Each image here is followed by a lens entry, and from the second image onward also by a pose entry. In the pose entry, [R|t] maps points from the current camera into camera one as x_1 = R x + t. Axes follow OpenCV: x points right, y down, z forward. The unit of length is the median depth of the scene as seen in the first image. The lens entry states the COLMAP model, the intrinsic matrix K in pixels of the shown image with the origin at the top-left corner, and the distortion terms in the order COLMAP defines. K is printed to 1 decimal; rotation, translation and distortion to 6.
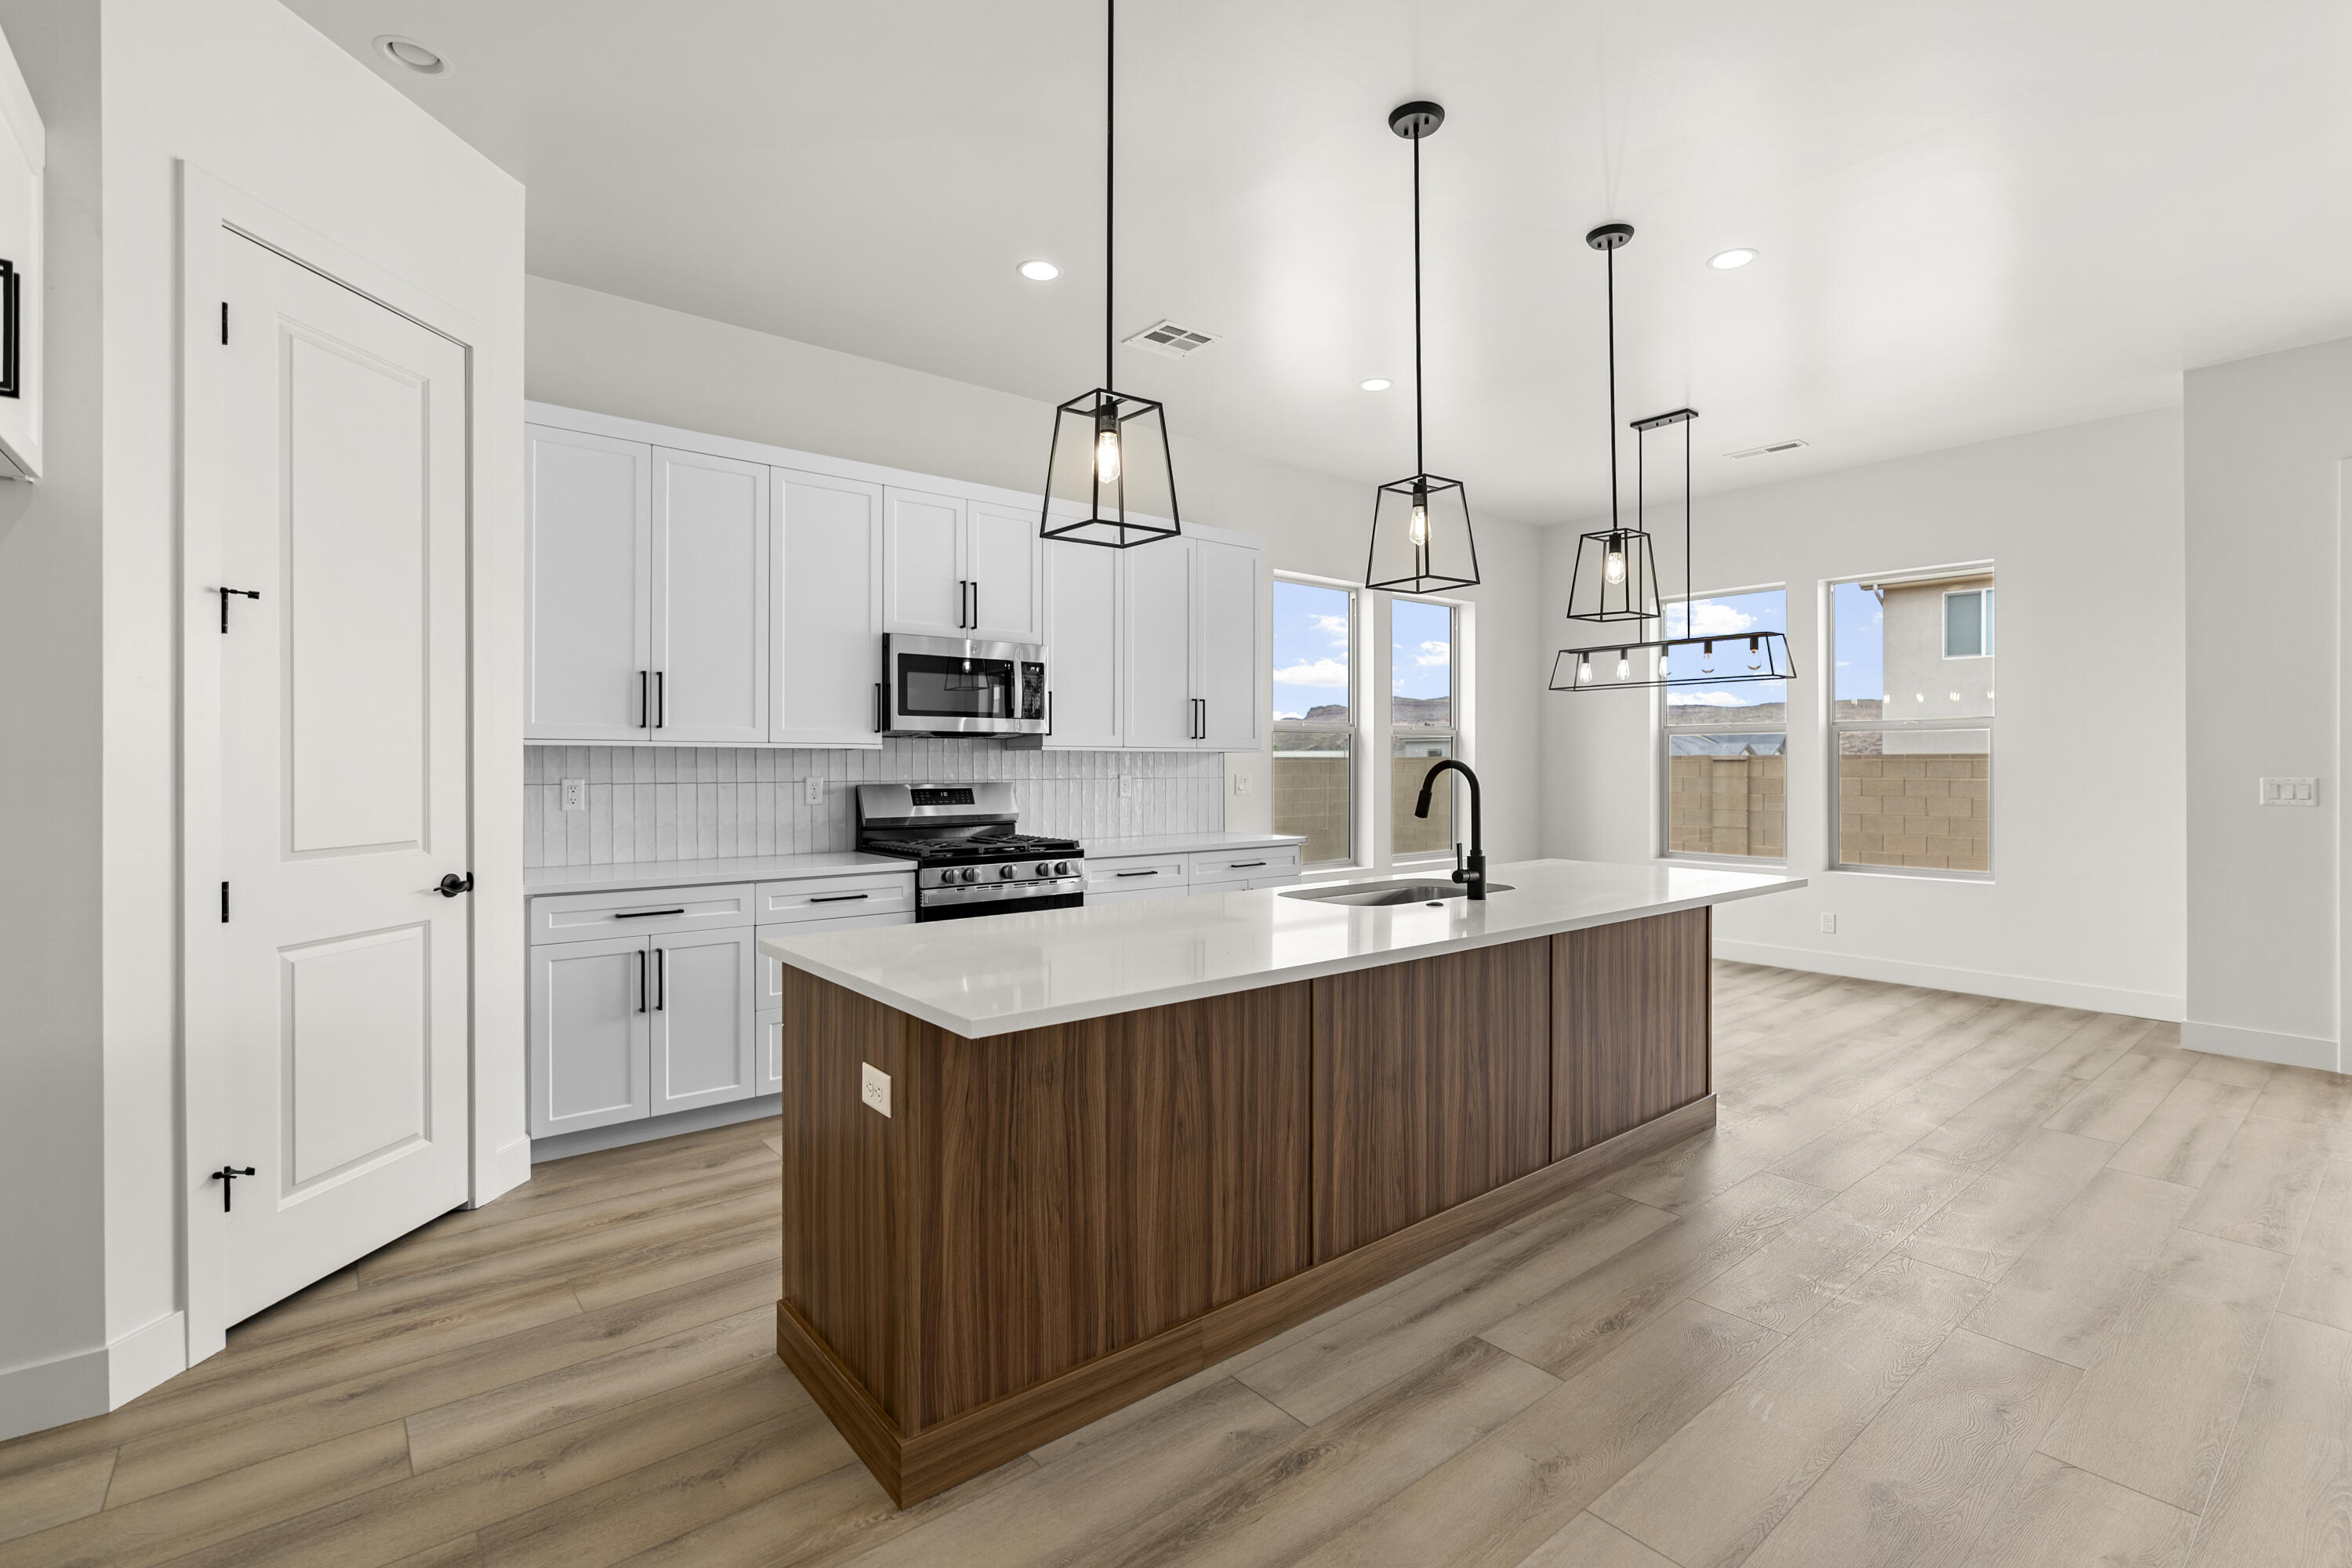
lens RADIAL K [[1067.2, 0, 1178.4], [0, 1067.2, 767.6], [0, 0, 1]] dist [-0.008053, 0.000397]
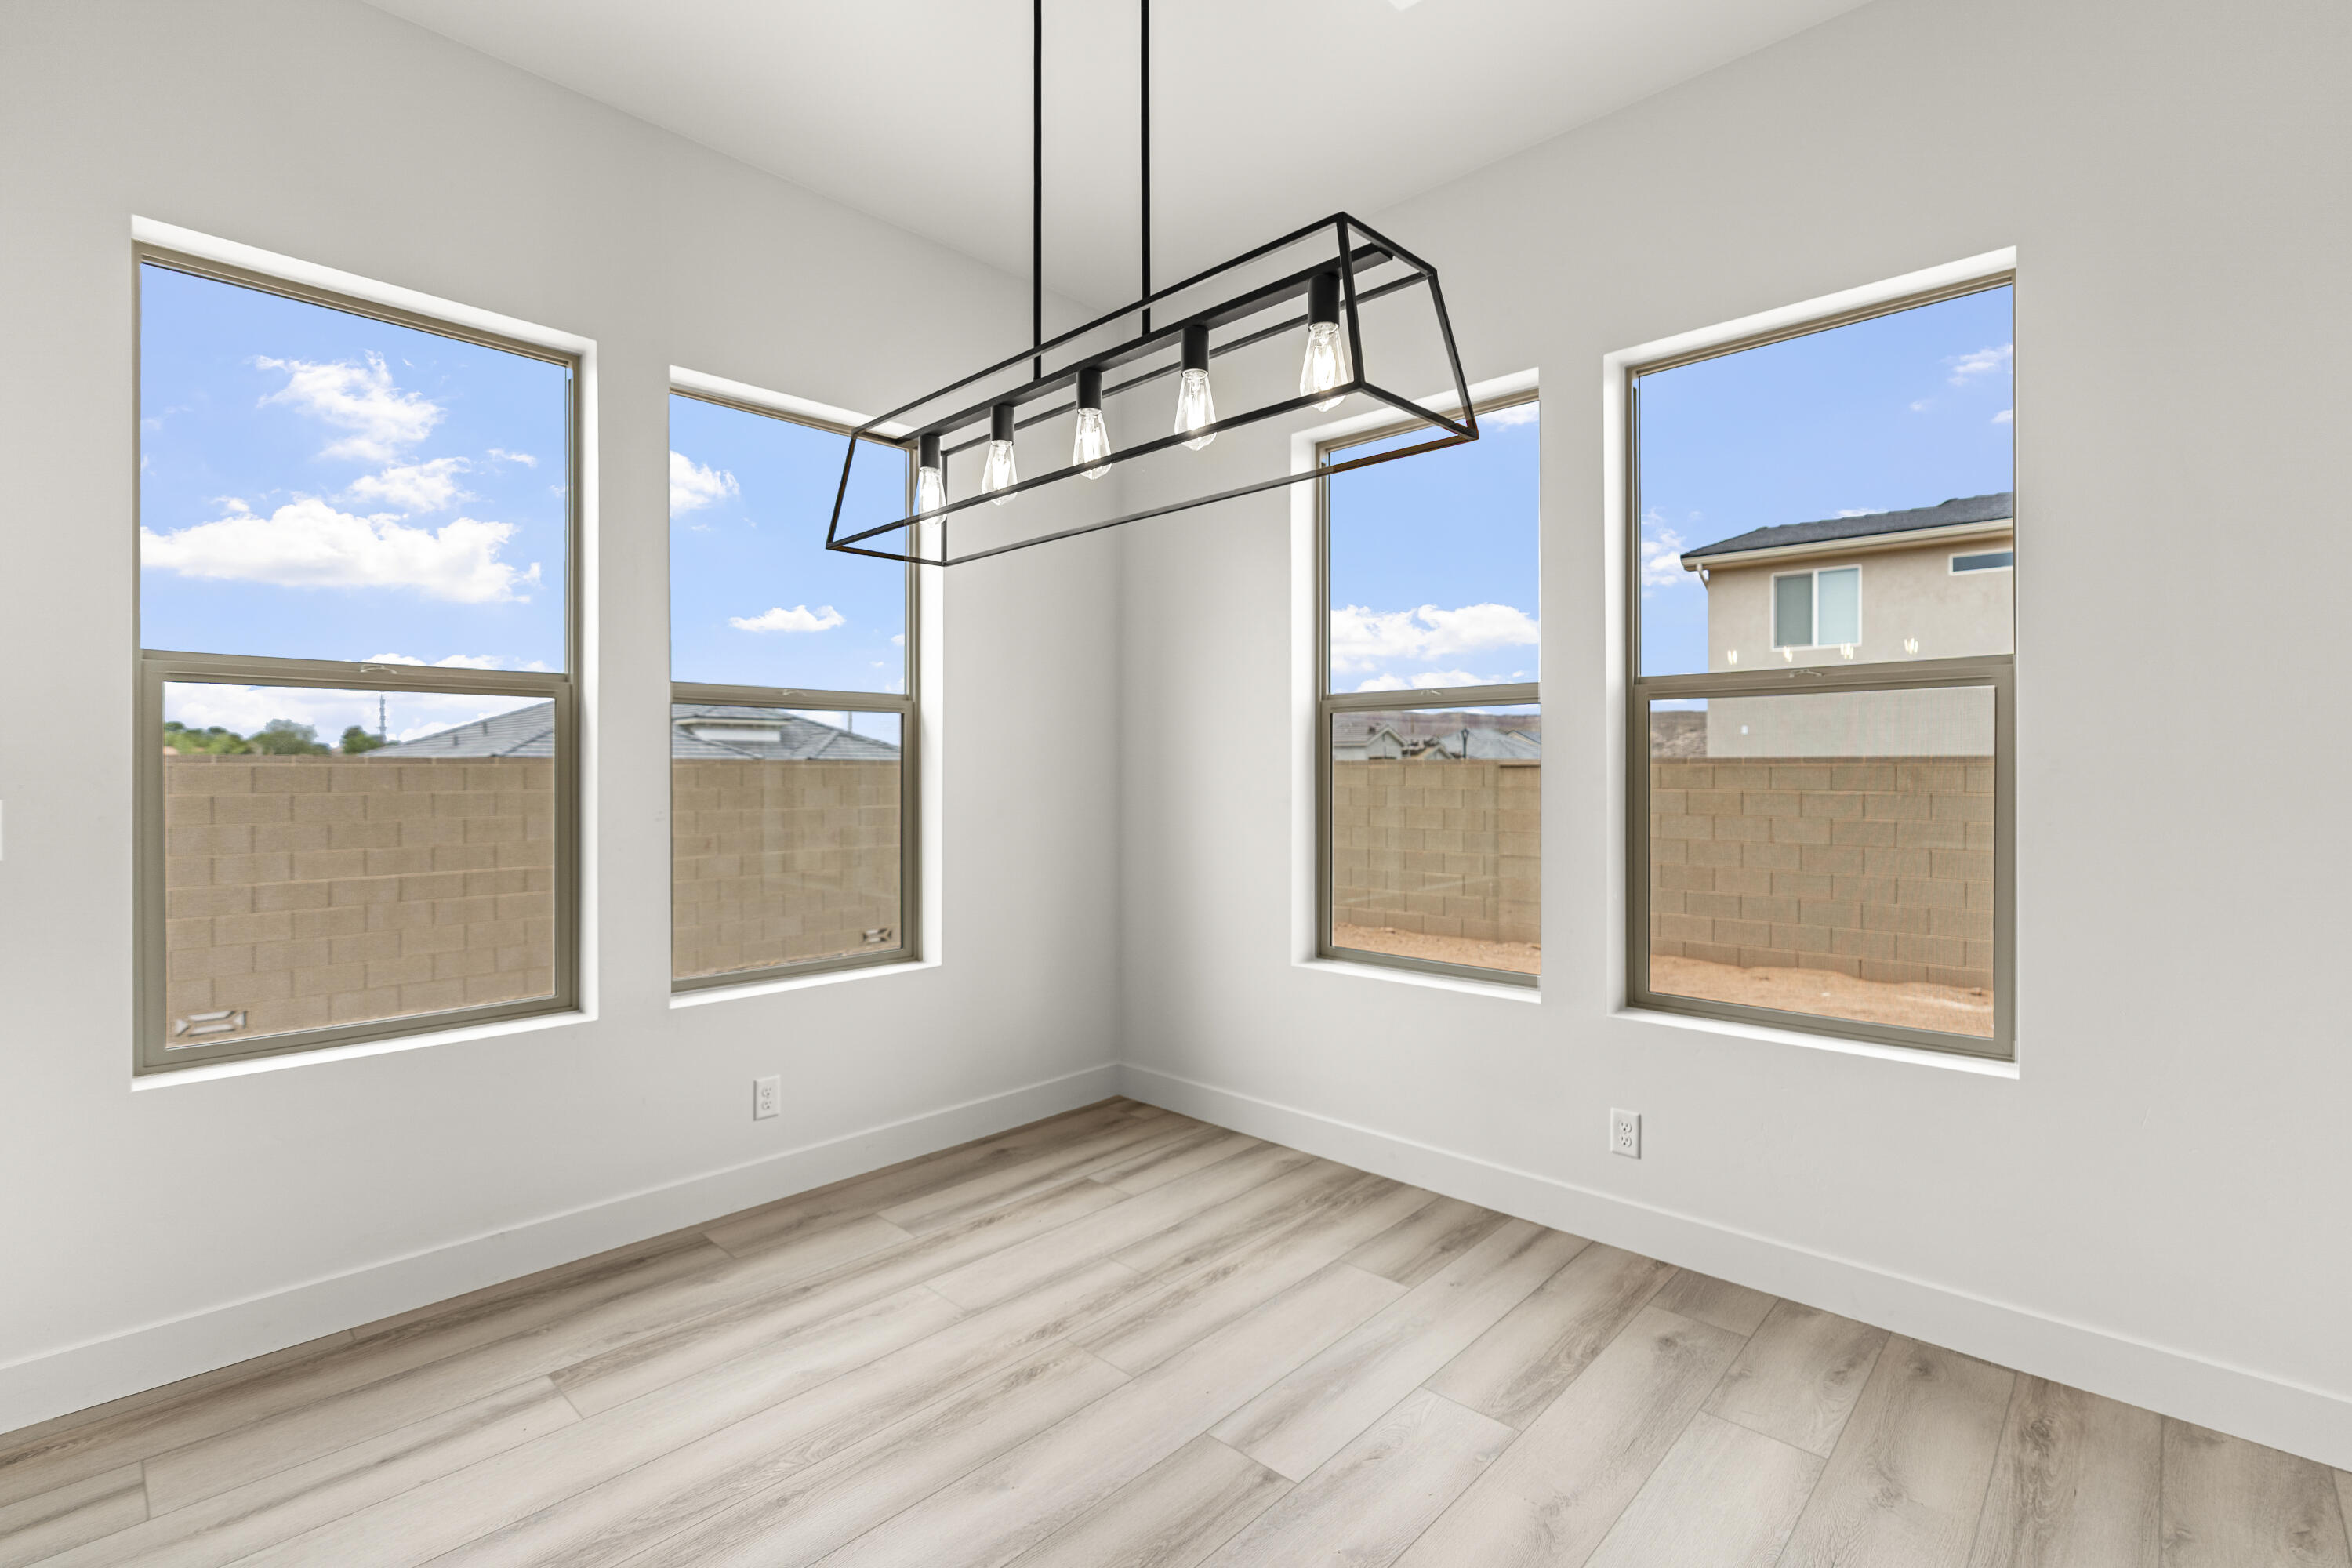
lens RADIAL K [[1064.8, 0, 1176.0], [0, 1064.8, 784.0], [0, 0, 1]] dist [-0.005229, 0.000803]
pose [[0.992030, -0.001571, 0.125992, 0.581429], [0.000206, 0.999941, 0.010846, -0.005964], [-0.126002, -0.010733, 0.991972, 0.917905]]
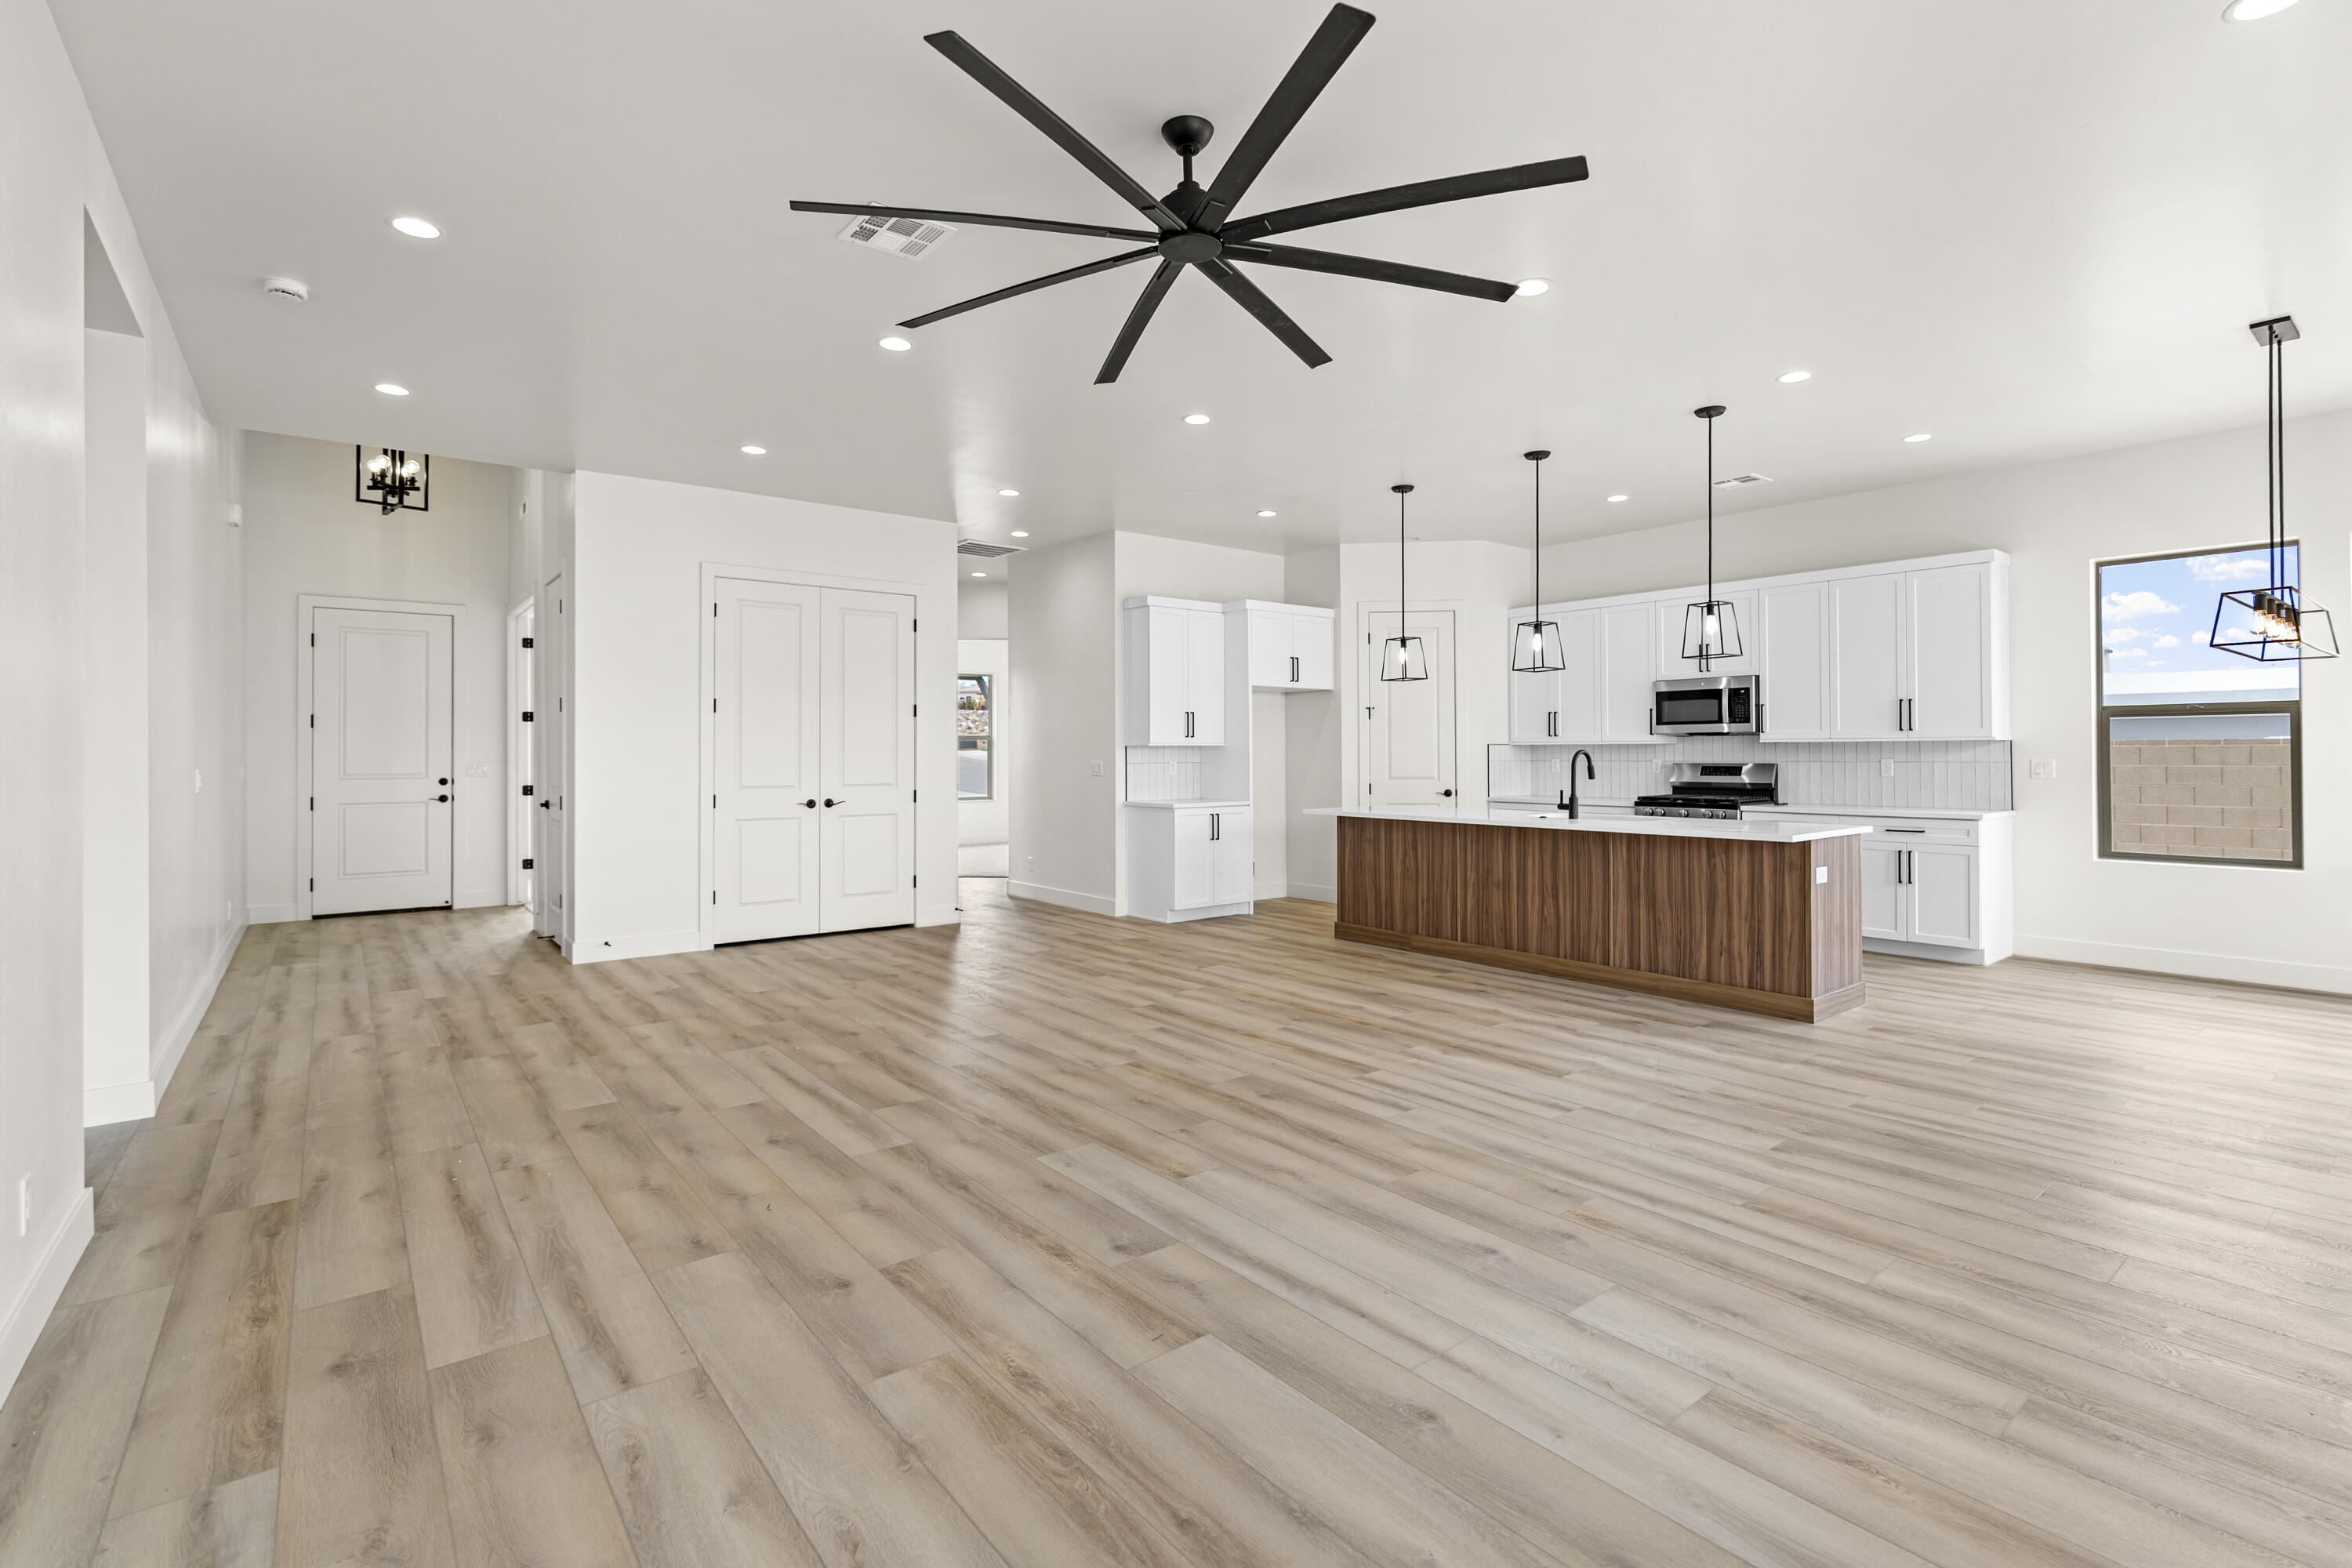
lens RADIAL K [[1073.2, 0, 1191.6], [0, 1073.2, 747.5], [0, 0, 1]] dist [-0.006803, 0.000835]
pose [[-0.009450, -0.006346, -0.999935, 1.694359], [0.000676, 0.999980, -0.006352, 0.000848], [0.999955, -0.000736, -0.009445, 0.219346]]
